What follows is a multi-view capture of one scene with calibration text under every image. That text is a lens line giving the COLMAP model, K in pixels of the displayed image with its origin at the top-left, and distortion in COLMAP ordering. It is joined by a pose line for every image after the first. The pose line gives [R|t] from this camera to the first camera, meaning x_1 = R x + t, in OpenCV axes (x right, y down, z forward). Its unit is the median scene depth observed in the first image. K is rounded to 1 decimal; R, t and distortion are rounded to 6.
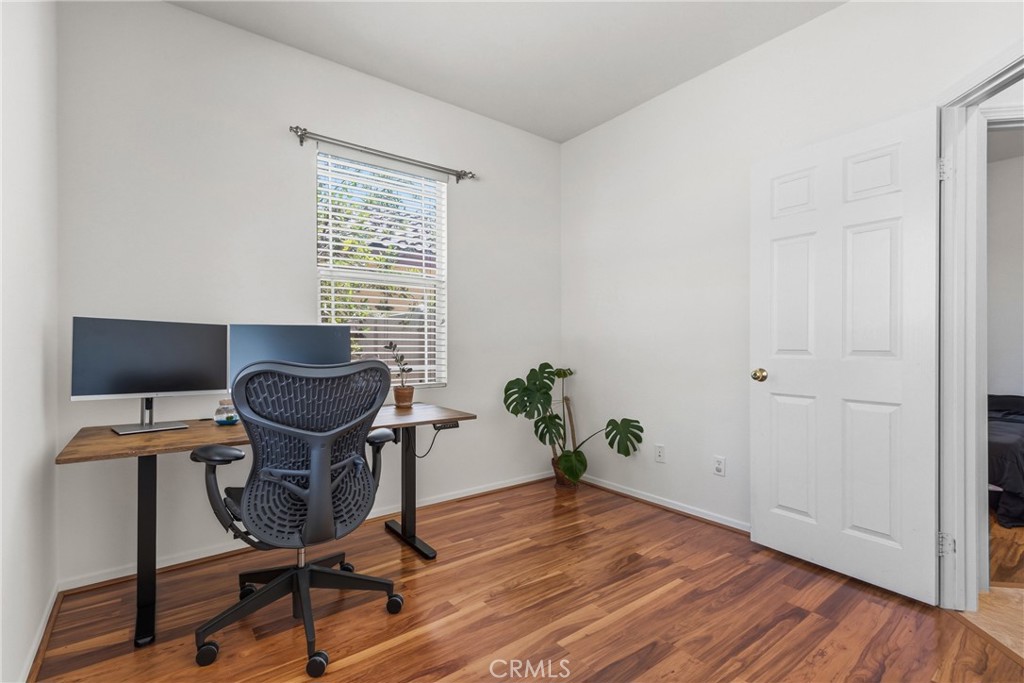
lens RADIAL K [[472.4, 0, 510.3], [0, 472.4, 340.3], [0, 0, 1]] dist [0.003607, -0.000431]
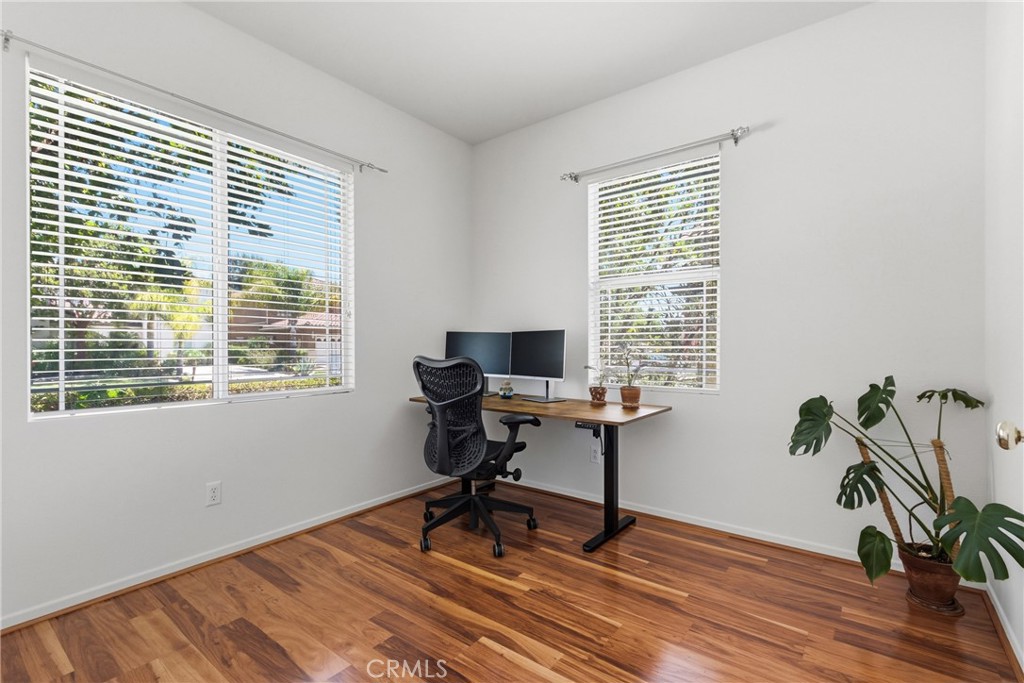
lens RADIAL K [[472.4, 0, 510.3], [0, 472.4, 340.3], [0, 0, 1]] dist [0.003607, -0.000431]
pose [[0.240146, -0.010850, -0.970676, 0.732834], [0.011832, 0.999896, -0.008250, 0.002984], [0.970665, -0.009504, 0.240250, 0.535419]]
